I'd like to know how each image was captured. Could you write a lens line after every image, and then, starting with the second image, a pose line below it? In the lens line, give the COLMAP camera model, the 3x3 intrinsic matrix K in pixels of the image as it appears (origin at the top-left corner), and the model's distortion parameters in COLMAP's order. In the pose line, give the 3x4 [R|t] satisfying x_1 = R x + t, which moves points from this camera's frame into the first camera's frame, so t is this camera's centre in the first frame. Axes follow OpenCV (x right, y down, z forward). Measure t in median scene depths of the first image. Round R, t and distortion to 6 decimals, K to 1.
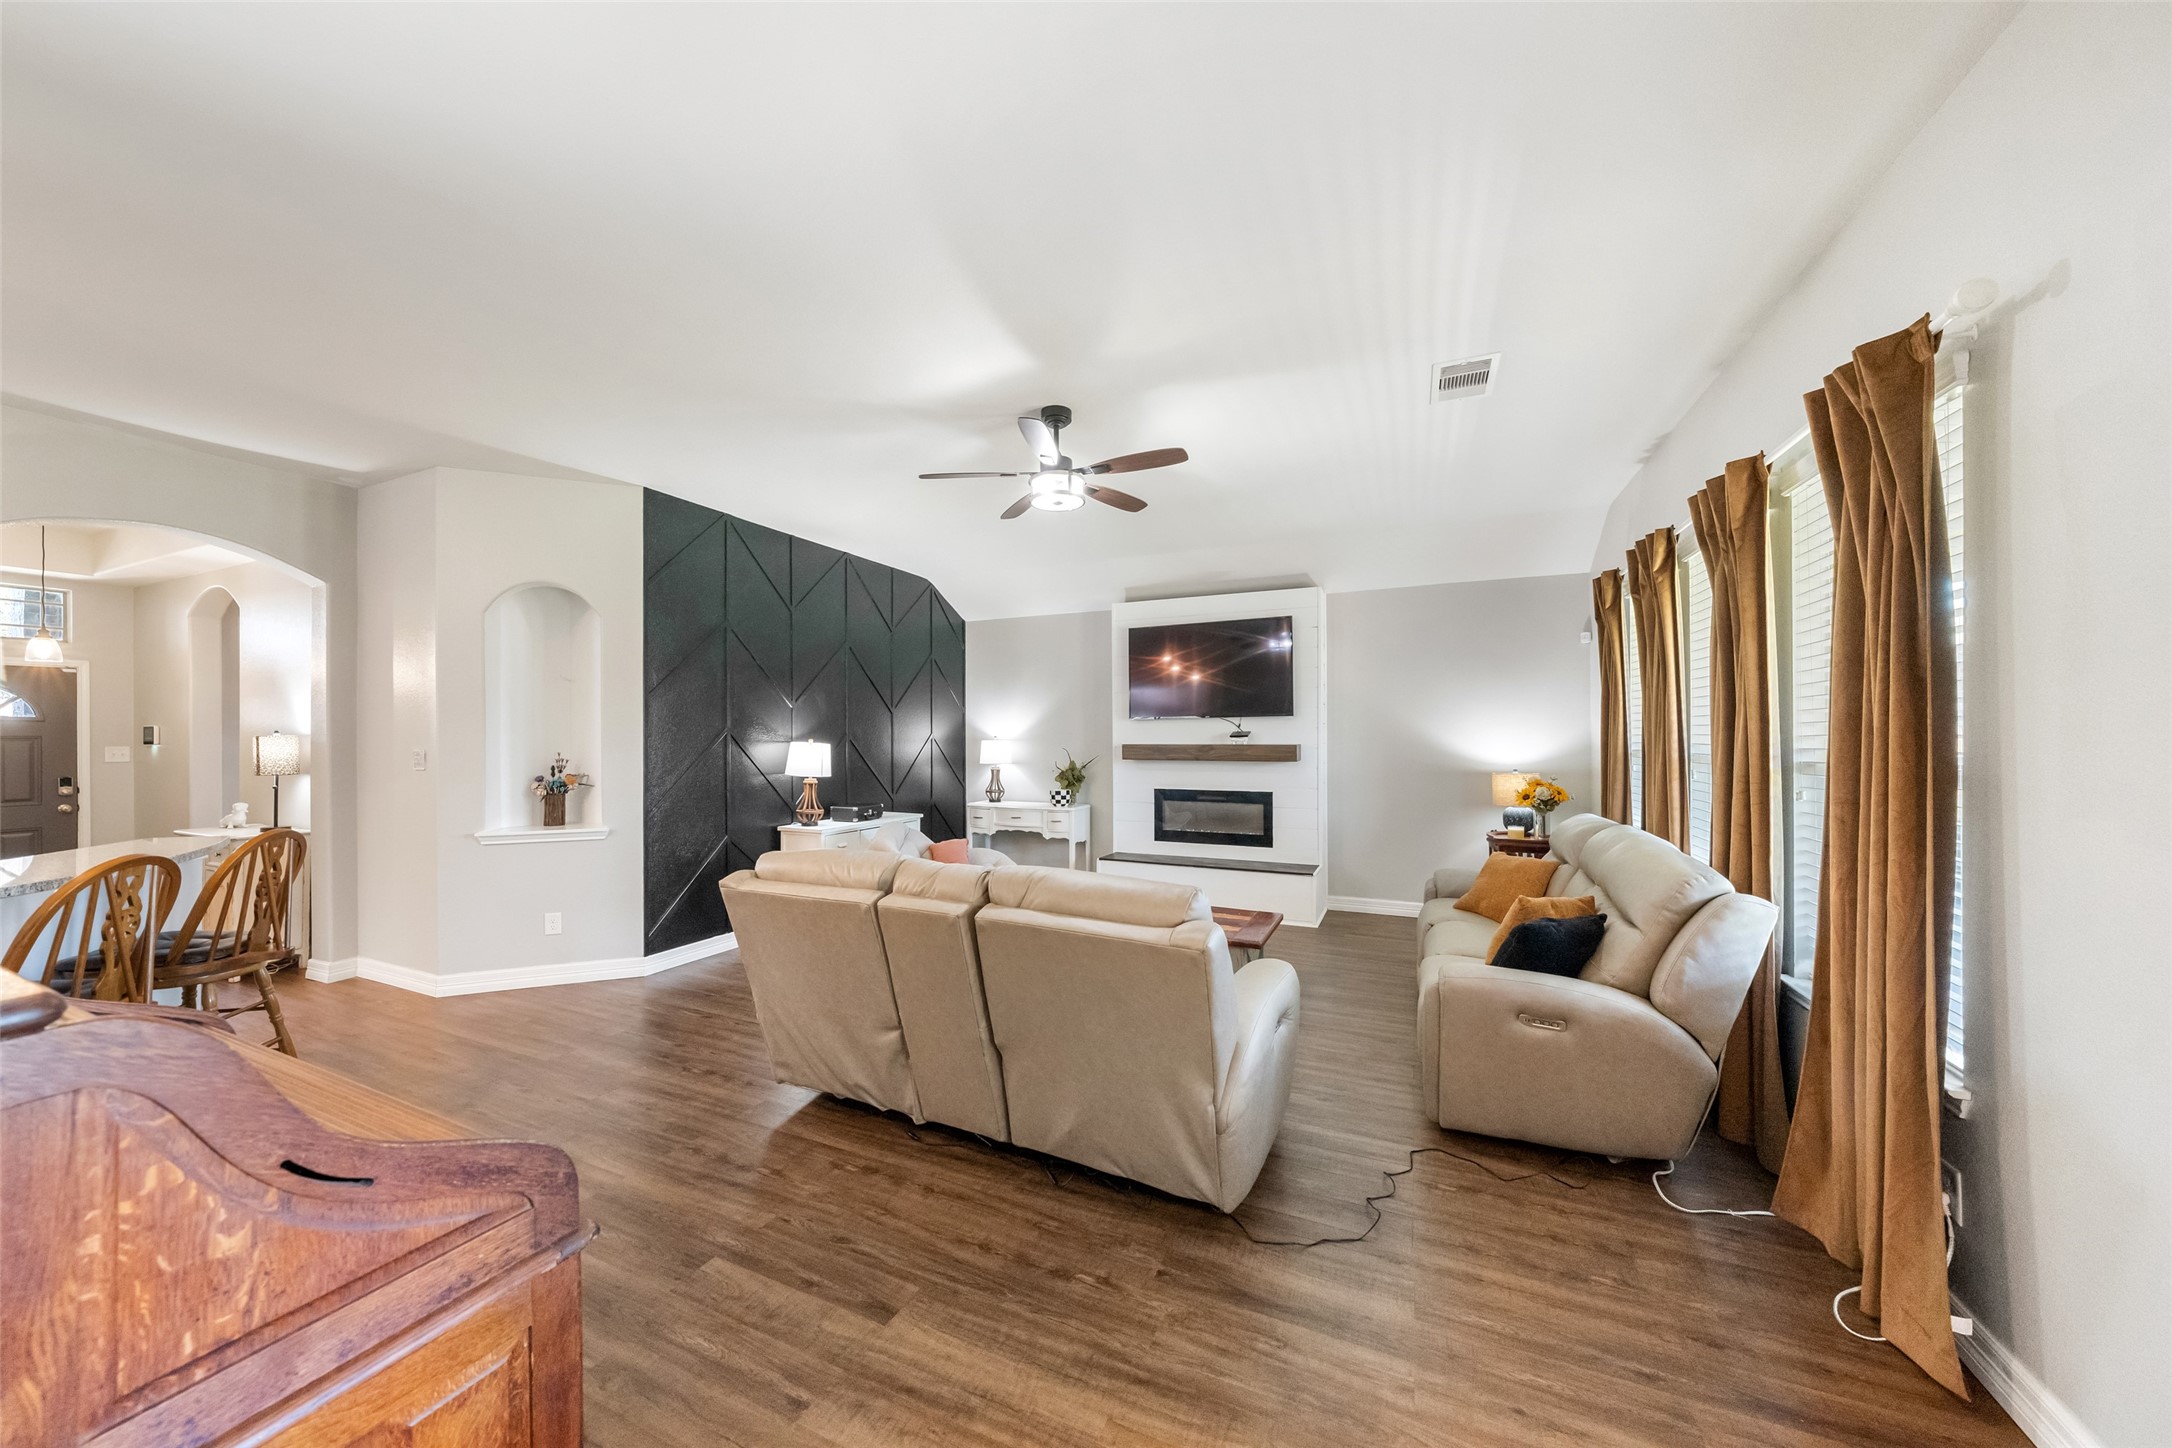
lens RADIAL K [[746.0, 0, 1086.0], [0, 746.0, 724.0], [0, 0, 1]] dist [-0.001476, 0.000346]
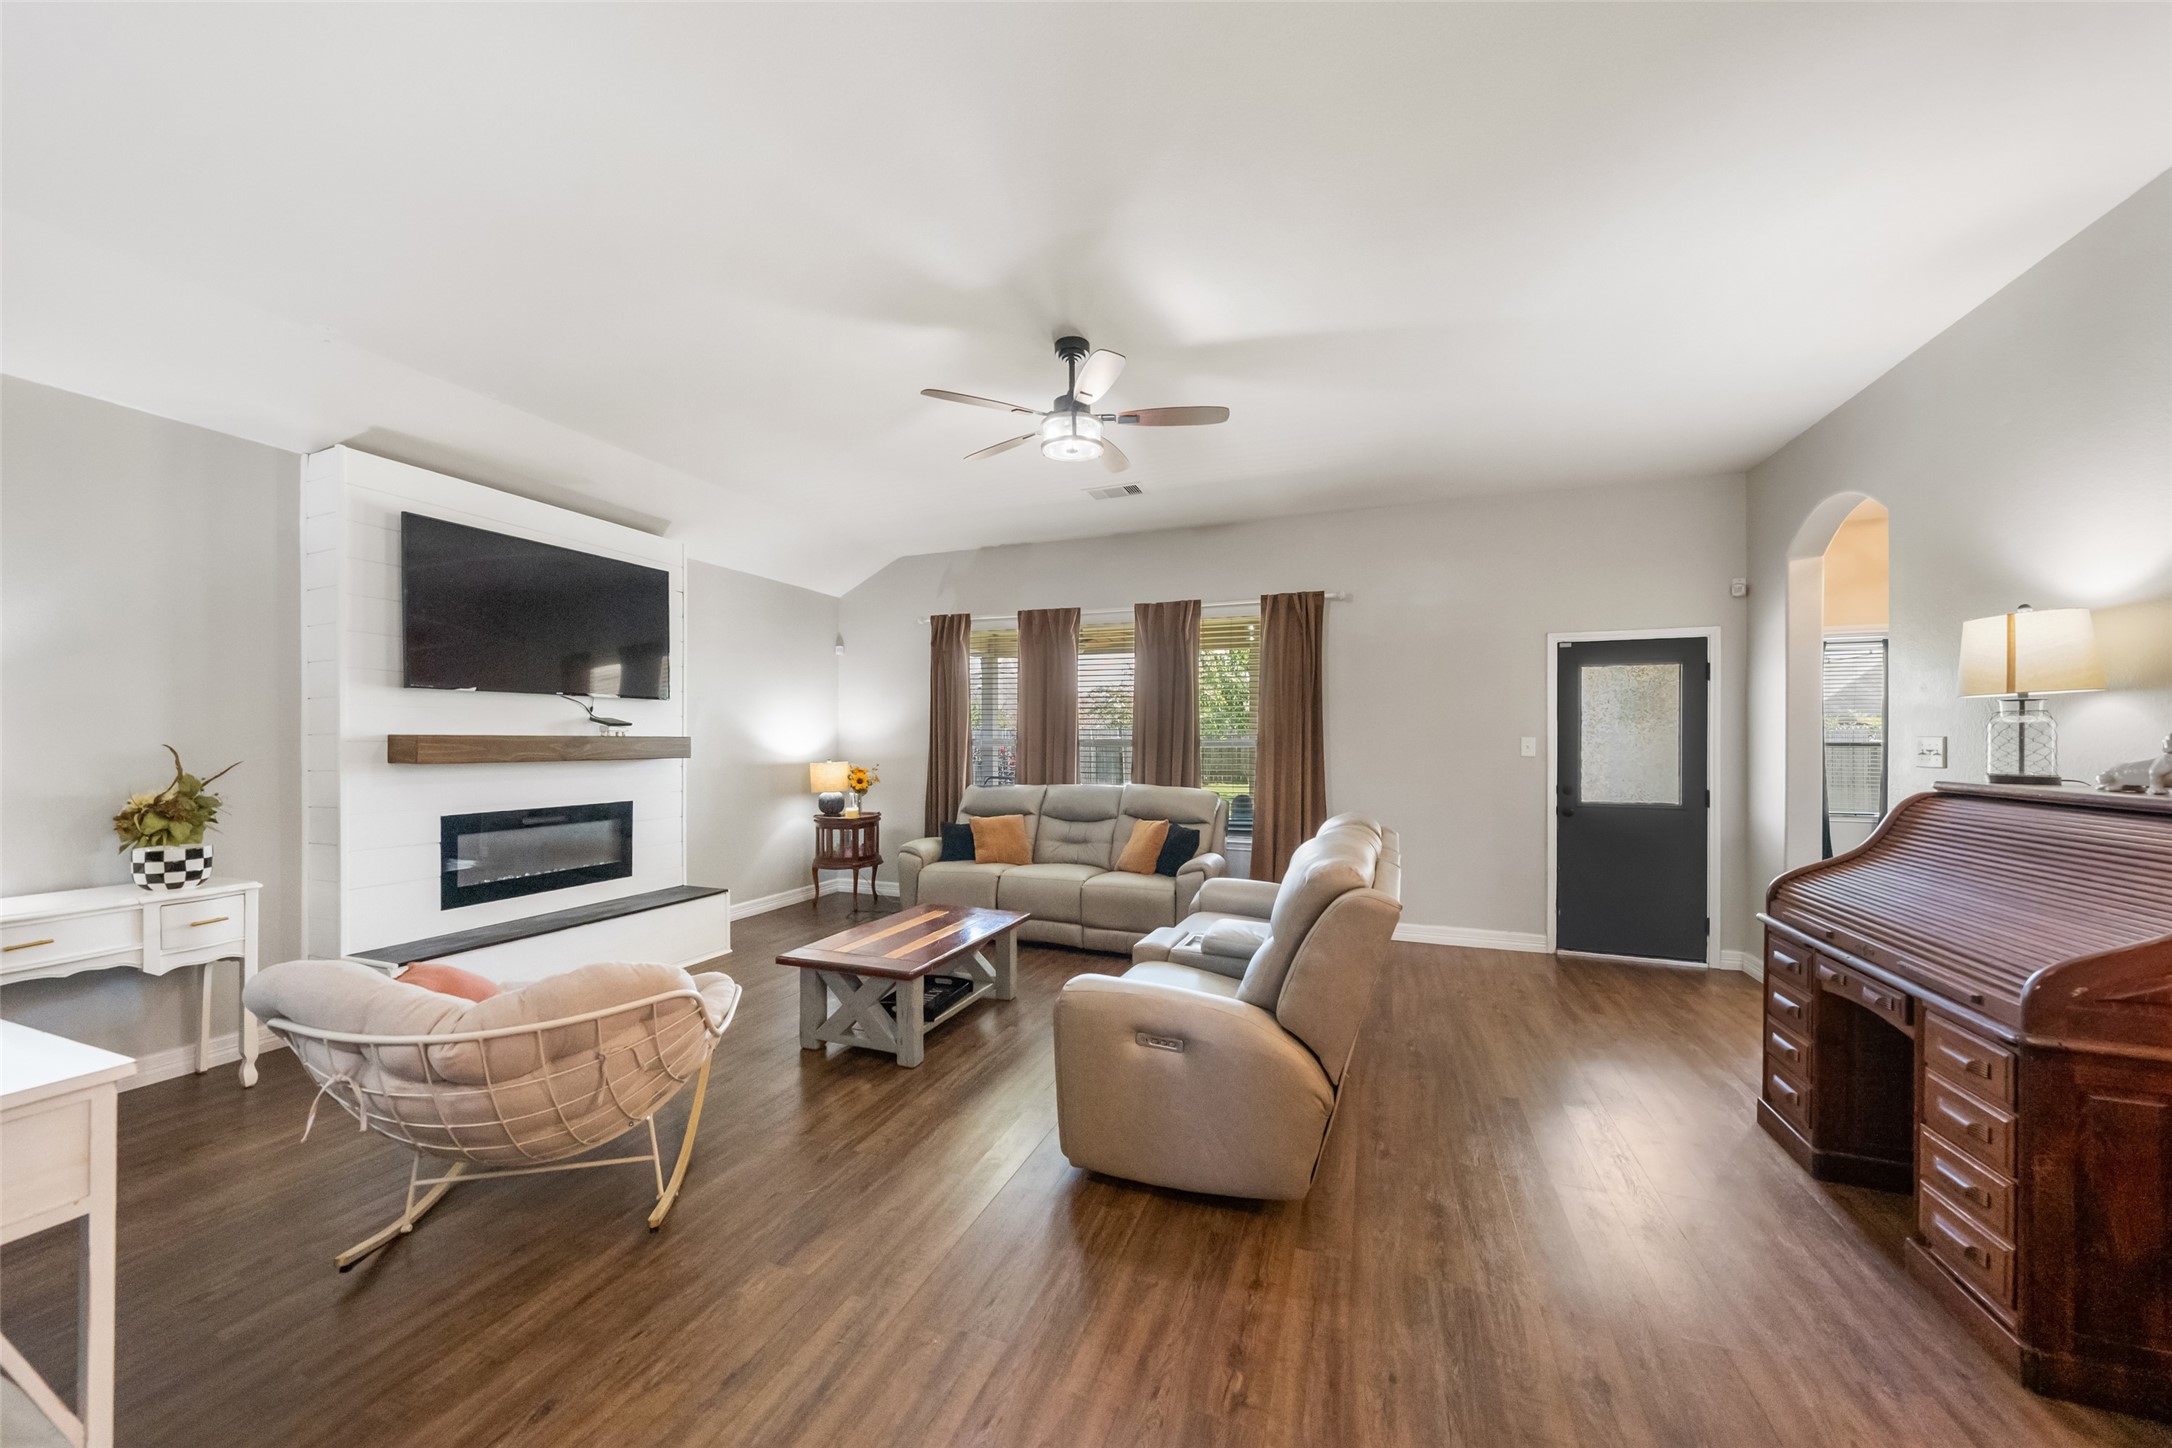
lens RADIAL K [[763.9, 0, 1084.2], [0, 763.9, 738.0], [0, 0, 1]] dist [-0.008324, 0.000064]
pose [[-0.065711, 0.005896, 0.997821, -0.541022], [-0.015666, 0.999853, -0.006940, 0.027220], [-0.997716, -0.016088, -0.065609, 0.609095]]
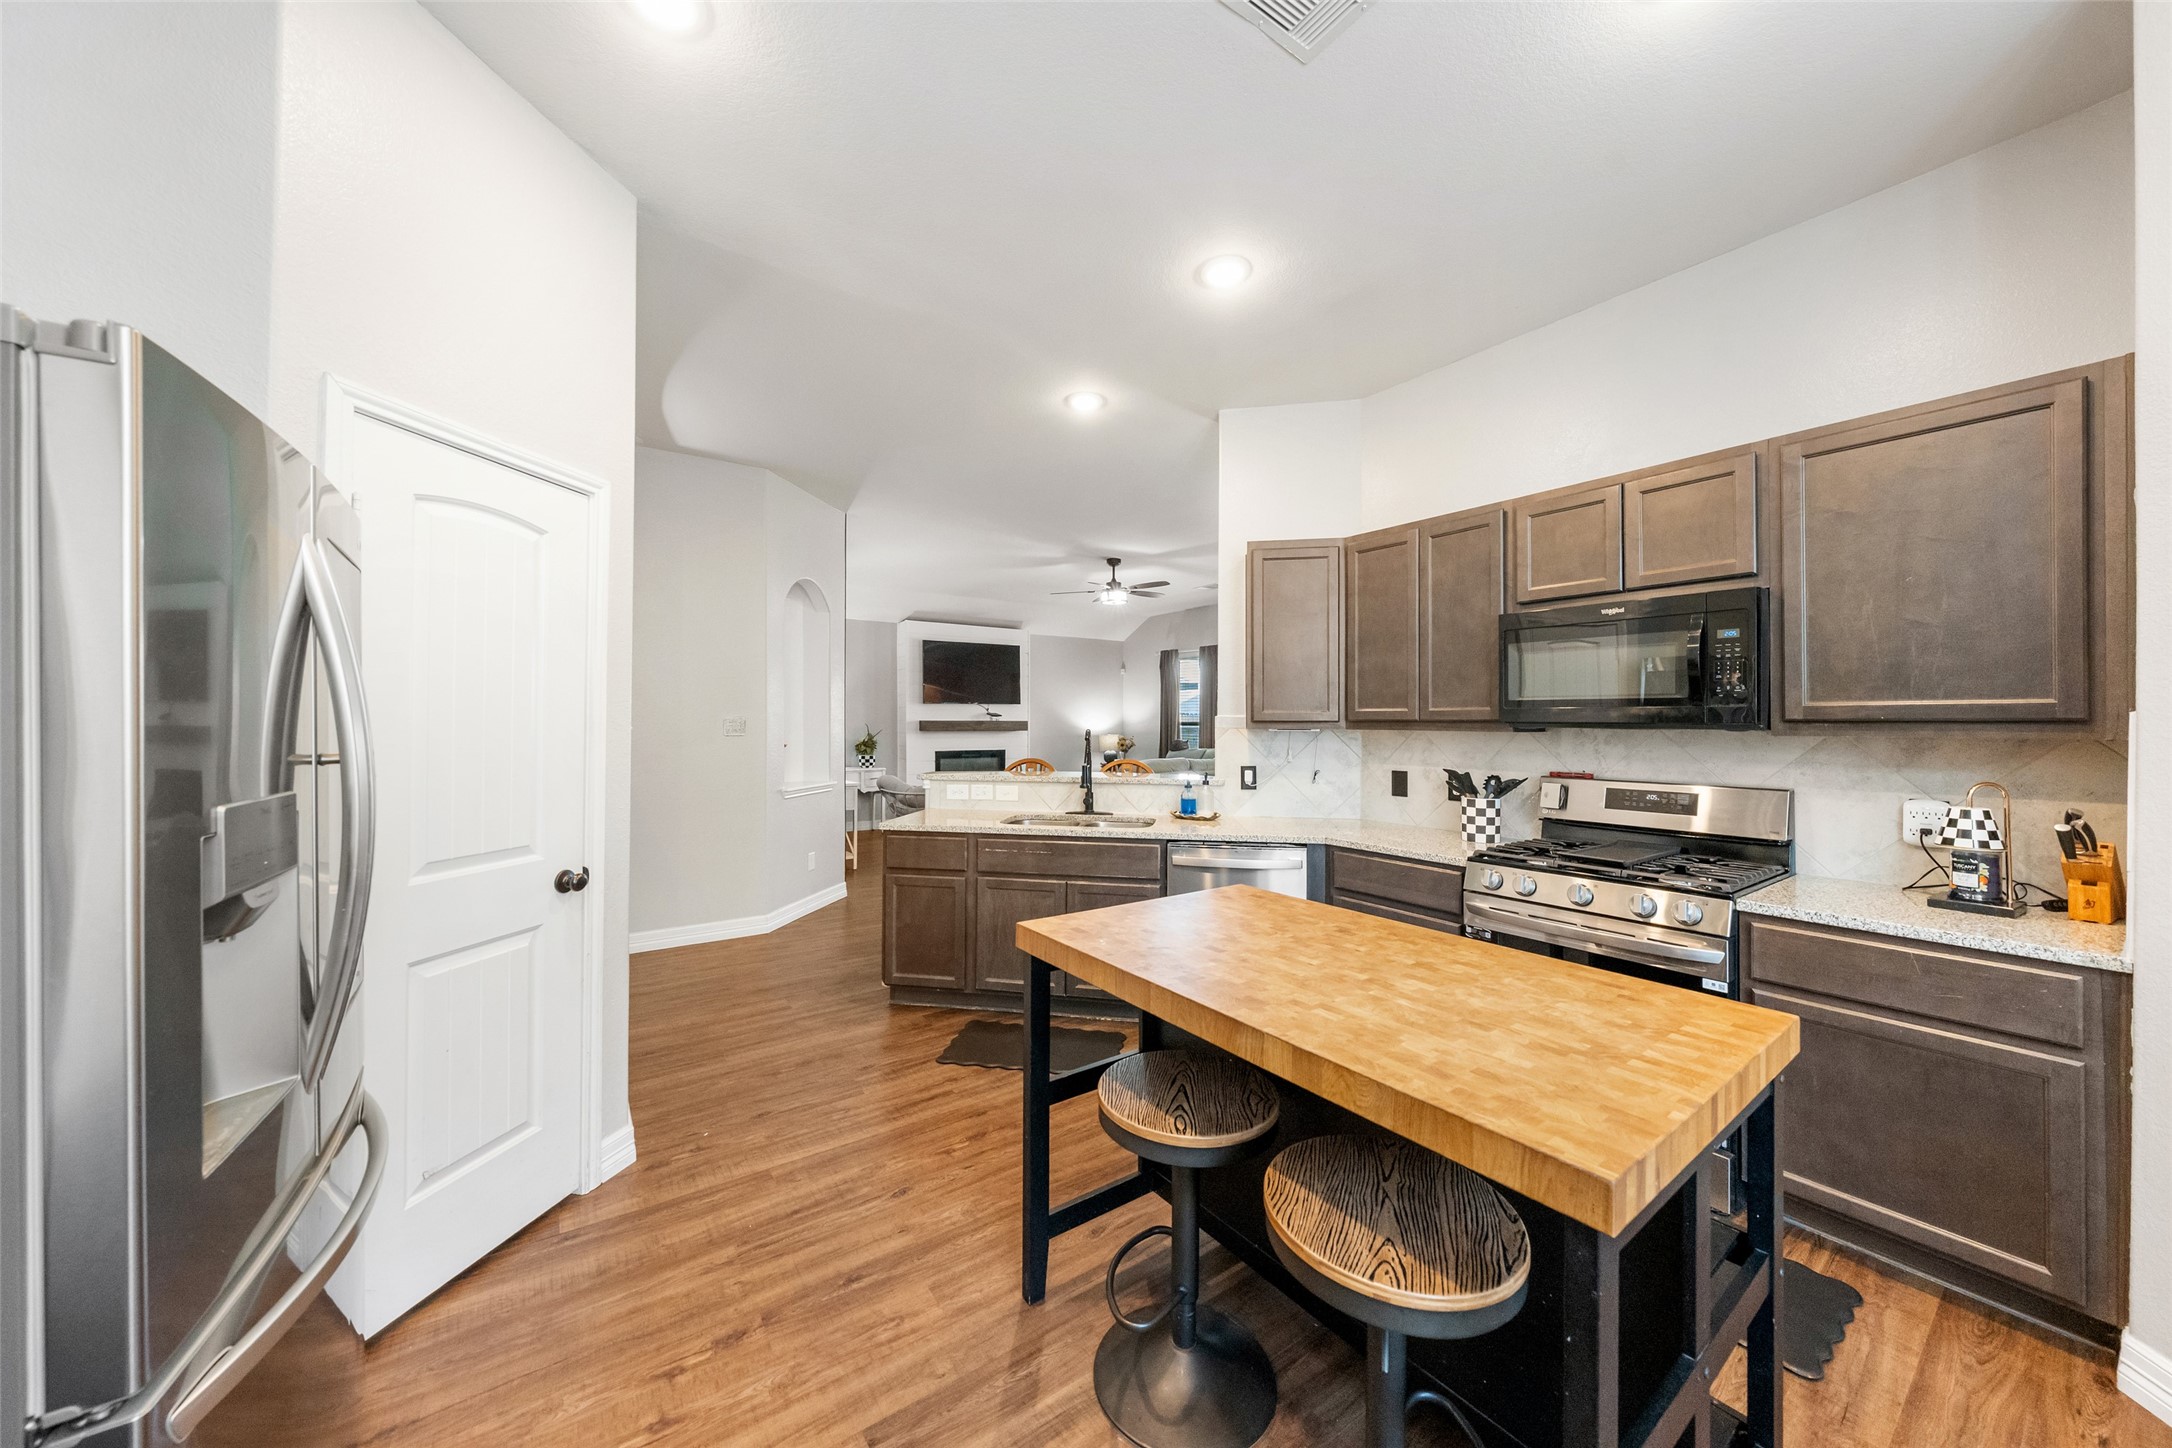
lens RADIAL K [[739.1, 0, 1092.8], [0, 739.1, 718.0], [0, 0, 1]] dist [-0.001088, 0.000029]
pose [[0.501977, 0.007197, 0.864851, -1.101364], [-0.012358, 0.999923, -0.001147, 0.020521], [-0.864793, -0.010112, 0.502027, -0.003949]]
